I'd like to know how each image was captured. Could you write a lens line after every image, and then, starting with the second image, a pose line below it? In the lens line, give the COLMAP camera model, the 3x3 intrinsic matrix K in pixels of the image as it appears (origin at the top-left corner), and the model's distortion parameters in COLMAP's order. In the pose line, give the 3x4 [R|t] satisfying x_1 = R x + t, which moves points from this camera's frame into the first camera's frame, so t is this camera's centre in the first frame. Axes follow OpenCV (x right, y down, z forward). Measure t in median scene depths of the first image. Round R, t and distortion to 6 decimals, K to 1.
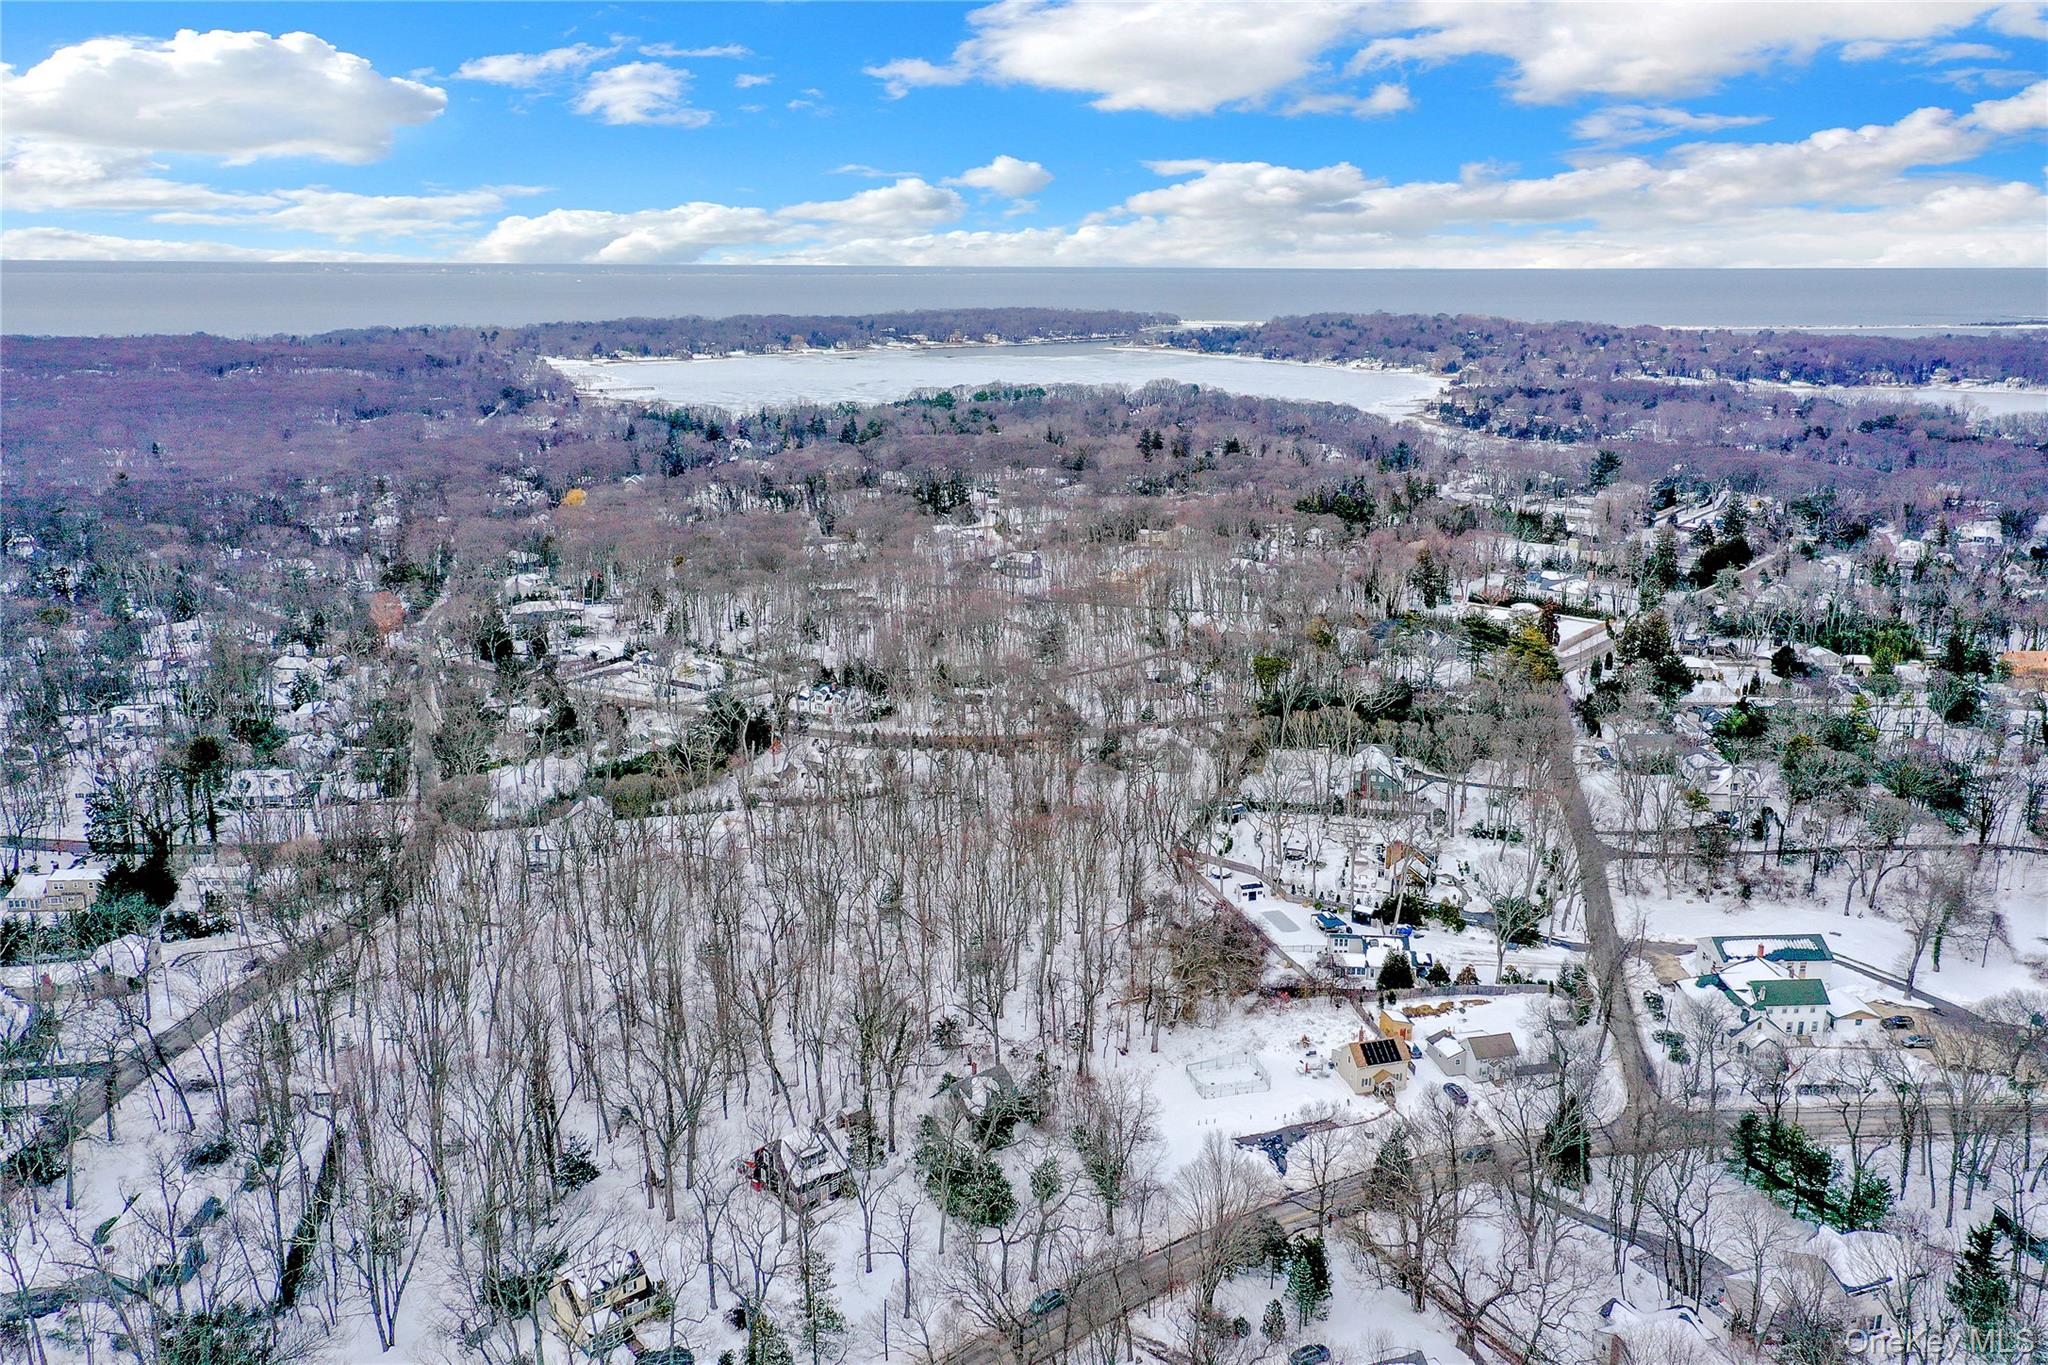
lens RADIAL K [[1620.8, 0, 1020.1], [0, 1620.8, 667.0], [0, 0, 1]] dist [0.010011, 0.000849]
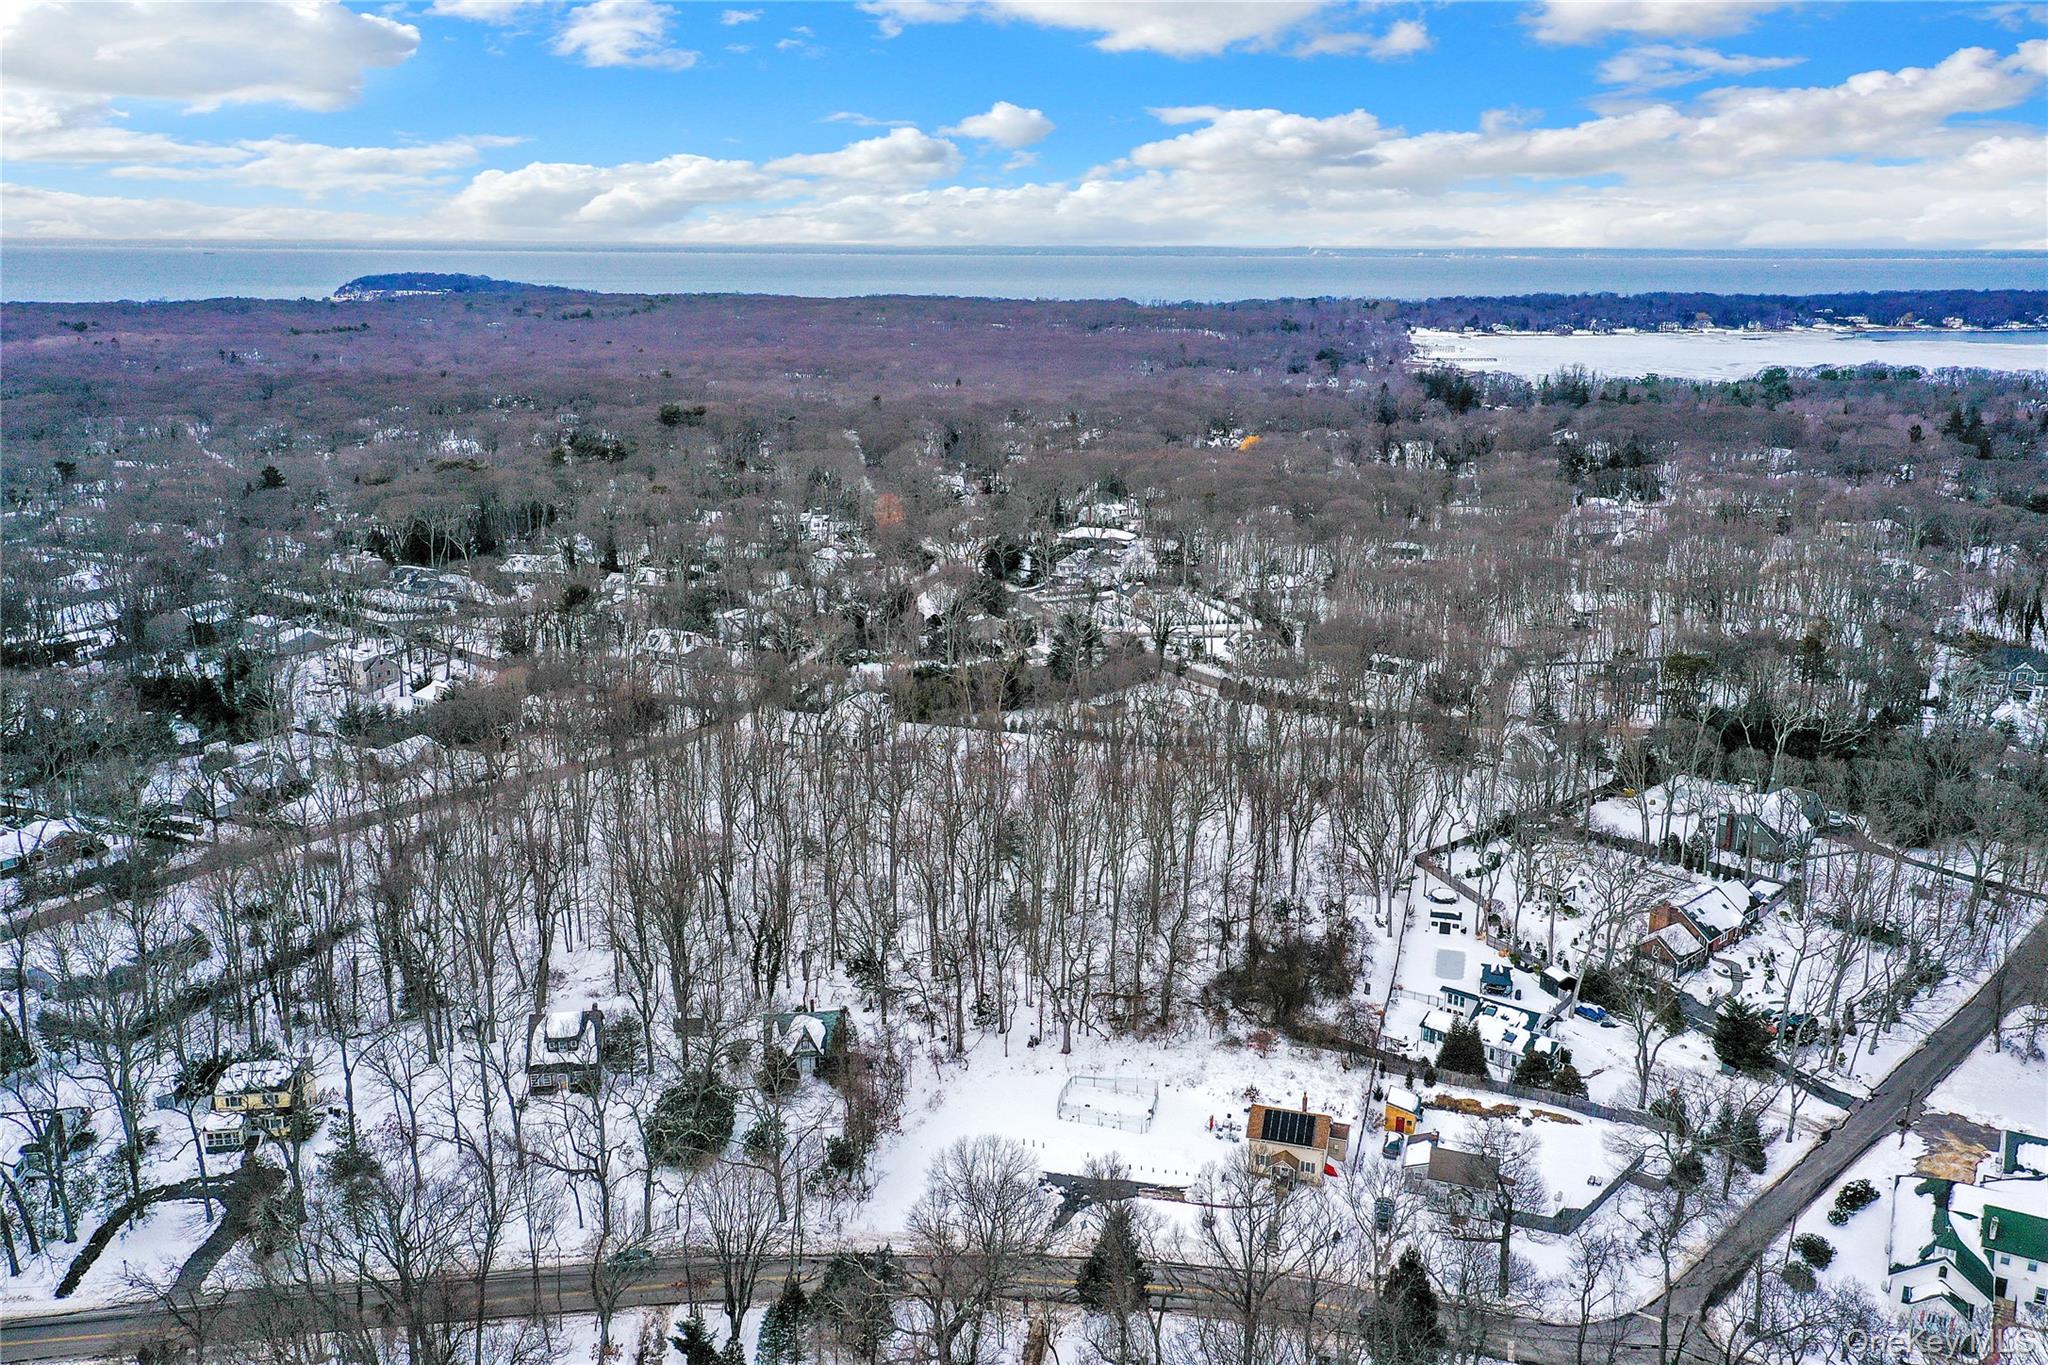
lens RADIAL K [[1620.8, 0, 1020.1], [0, 1620.8, 667.0], [0, 0, 1]] dist [0.010011, 0.000849]
pose [[0.841749, 0.137646, -0.522026, 0.376596], [-0.132913, 0.990026, 0.046730, 0.007096], [0.523252, 0.030049, 0.851648, 0.229612]]
